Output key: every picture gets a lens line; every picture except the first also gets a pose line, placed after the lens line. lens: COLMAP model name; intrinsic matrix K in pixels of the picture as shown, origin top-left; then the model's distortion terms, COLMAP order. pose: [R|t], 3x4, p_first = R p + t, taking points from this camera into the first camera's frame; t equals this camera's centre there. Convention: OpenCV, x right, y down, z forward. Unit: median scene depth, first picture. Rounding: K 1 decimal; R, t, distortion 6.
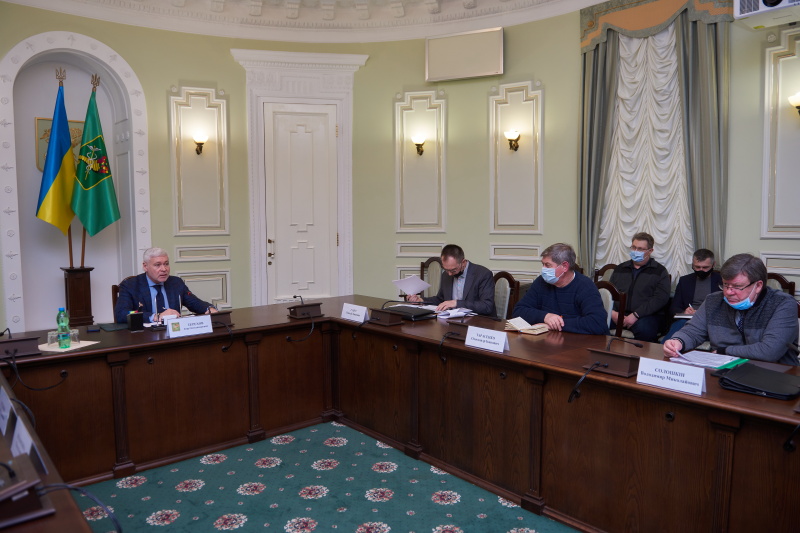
lens RADIAL K [[590.5, 0, 400.0], [0, 590.5, 262.9], [0, 0, 1]] dist [-0.053087, 0.002923]
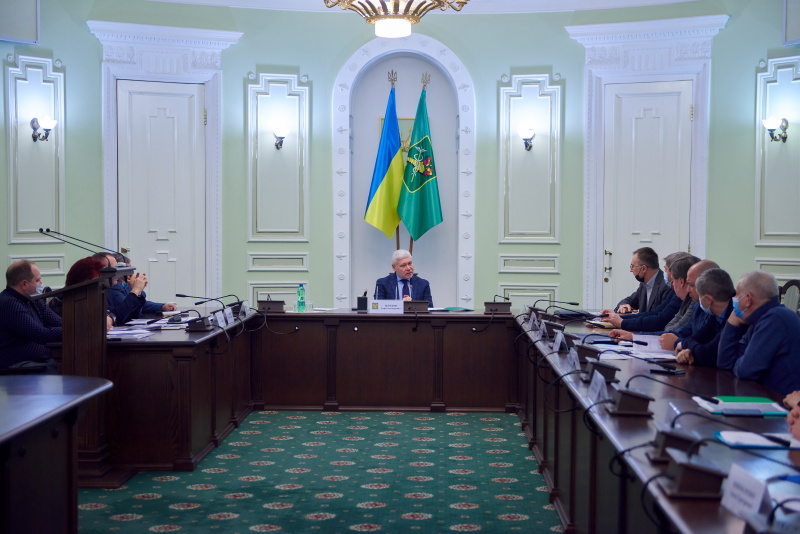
lens RADIAL K [[1430.2, 0, 400.3], [0, 1430.2, 266.2], [0, 0, 1]] dist [0.239693, 0.000000]
pose [[0.747945, 0.032770, -0.662952, 1.008977], [-0.061730, 0.997886, -0.020317, 0.045743], [0.660885, 0.056120, 0.748386, -0.775307]]
